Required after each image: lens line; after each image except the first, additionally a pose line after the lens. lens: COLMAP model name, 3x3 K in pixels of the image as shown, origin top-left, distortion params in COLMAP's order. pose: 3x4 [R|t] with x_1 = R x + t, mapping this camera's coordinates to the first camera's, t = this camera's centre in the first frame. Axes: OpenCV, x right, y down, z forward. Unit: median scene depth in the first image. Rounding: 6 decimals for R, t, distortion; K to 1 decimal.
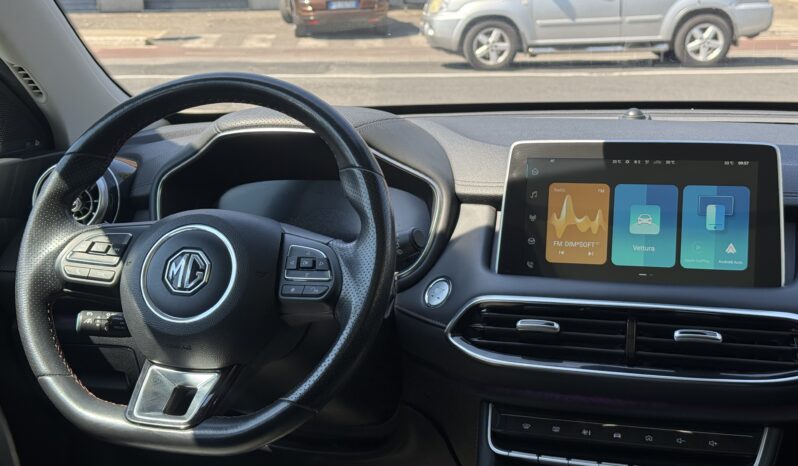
lens RADIAL K [[1168.4, 0, 398.7], [0, 1168.4, 217.7], [0, 0, 1]] dist [0.167287, -0.017323]
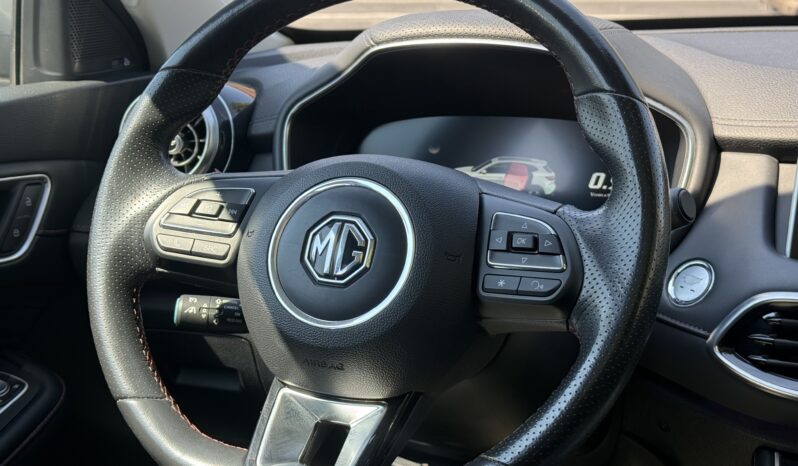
lens RADIAL K [[1168.4, 0, 398.7], [0, 1168.4, 217.7], [0, 0, 1]] dist [0.167287, -0.017323]
pose [[0.996479, 0.022023, -0.080903, -0.090259], [-0.018394, 0.998802, 0.045337, -0.001869], [0.081805, -0.043689, 0.995690, 0.340758]]
